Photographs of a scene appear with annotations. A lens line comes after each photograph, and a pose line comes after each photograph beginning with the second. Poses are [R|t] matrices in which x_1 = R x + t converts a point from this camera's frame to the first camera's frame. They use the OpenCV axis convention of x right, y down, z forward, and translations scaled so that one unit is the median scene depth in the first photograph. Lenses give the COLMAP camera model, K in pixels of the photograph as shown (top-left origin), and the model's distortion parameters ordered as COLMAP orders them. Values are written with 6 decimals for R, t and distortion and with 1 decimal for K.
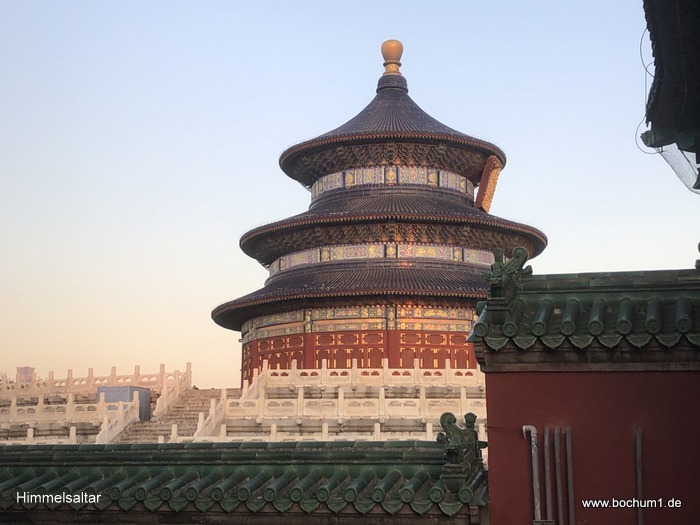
lens RADIAL K [[1155.3, 0, 366.3], [0, 1155.3, 248.4], [0, 0, 1]] dist [0.122870, 0.000000]
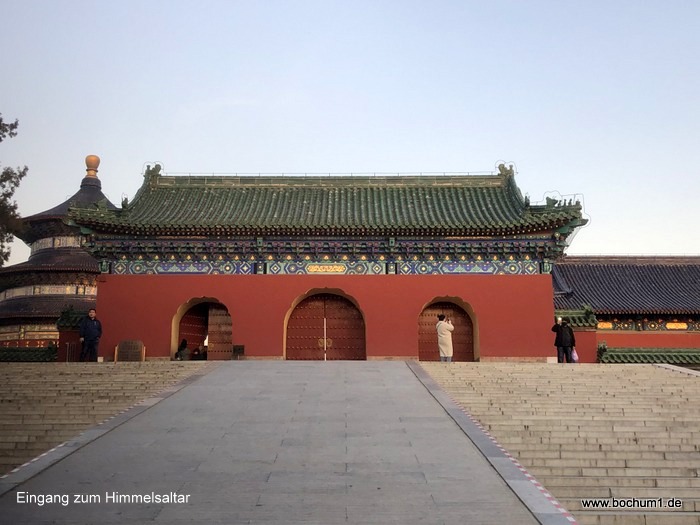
lens RADIAL K [[884.0, 0, 352.3], [0, 884.0, 258.5], [0, 0, 1]] dist [-0.013109, 0.000000]
pose [[0.952906, 0.070332, 0.294998, 0.016371], [-0.059678, 0.997204, -0.044978, -0.009370], [-0.297337, 0.025255, 0.954439, -0.281685]]
